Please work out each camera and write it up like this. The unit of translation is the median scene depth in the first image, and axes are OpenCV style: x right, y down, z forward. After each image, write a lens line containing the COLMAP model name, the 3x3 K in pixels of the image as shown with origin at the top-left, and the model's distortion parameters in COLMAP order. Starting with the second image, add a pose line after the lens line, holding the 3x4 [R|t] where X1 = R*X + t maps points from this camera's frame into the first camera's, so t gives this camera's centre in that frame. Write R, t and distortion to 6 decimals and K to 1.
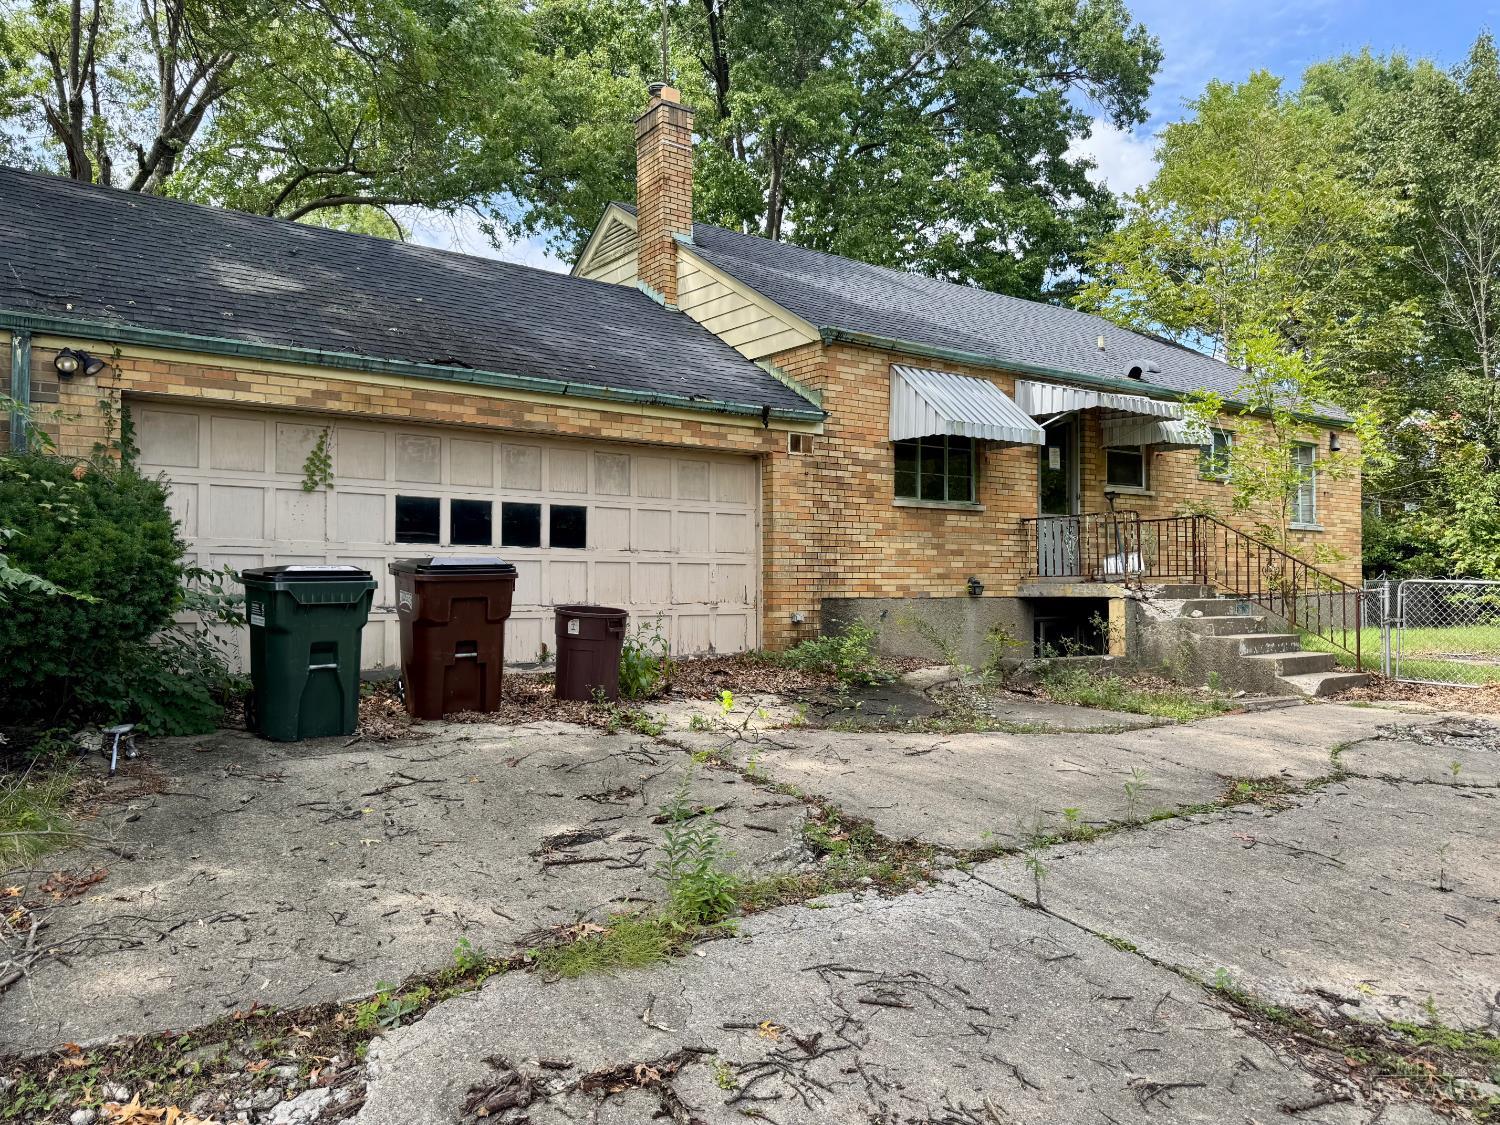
lens RADIAL K [[1071.0, 0, 754.6], [0, 1071.0, 570.5], [0, 0, 1]] dist [0.118233, -0.201731]
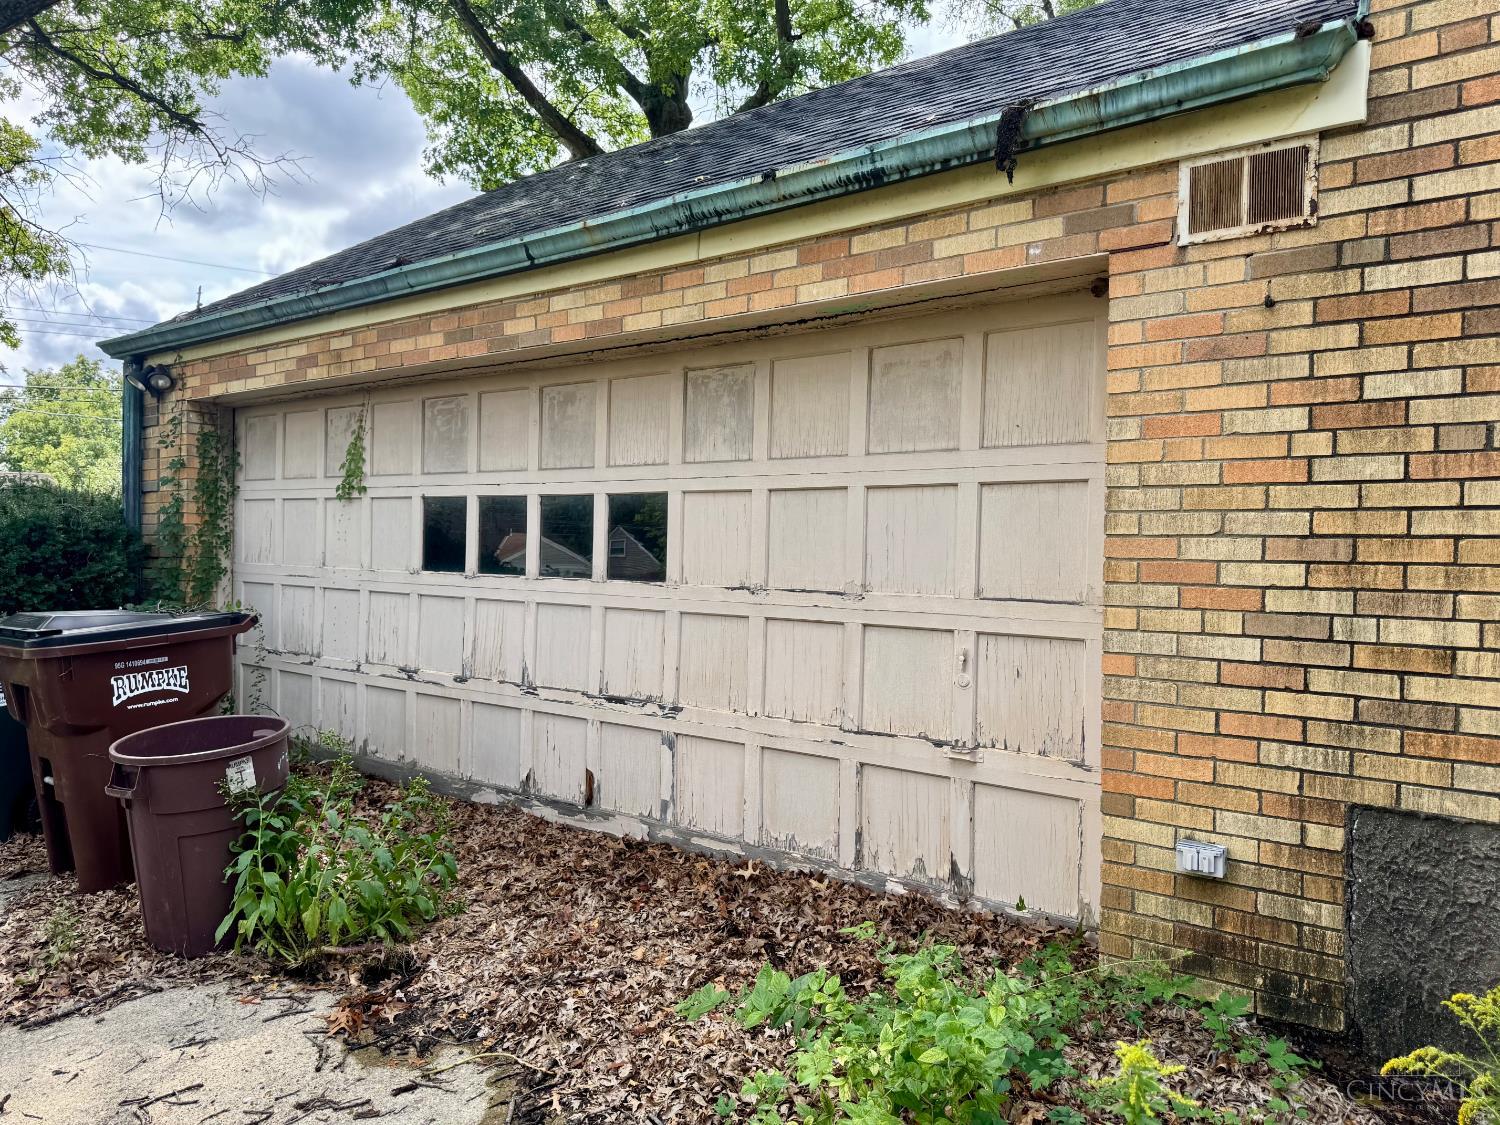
lens RADIAL K [[1071.0, 0, 754.6], [0, 1071.0, 570.5], [0, 0, 1]] dist [0.118233, -0.201731]
pose [[0.255472, 0.023315, -0.966535, 0.299195], [-0.001566, 0.999718, 0.023702, -0.036768], [0.966815, -0.004542, 0.255436, 0.915139]]
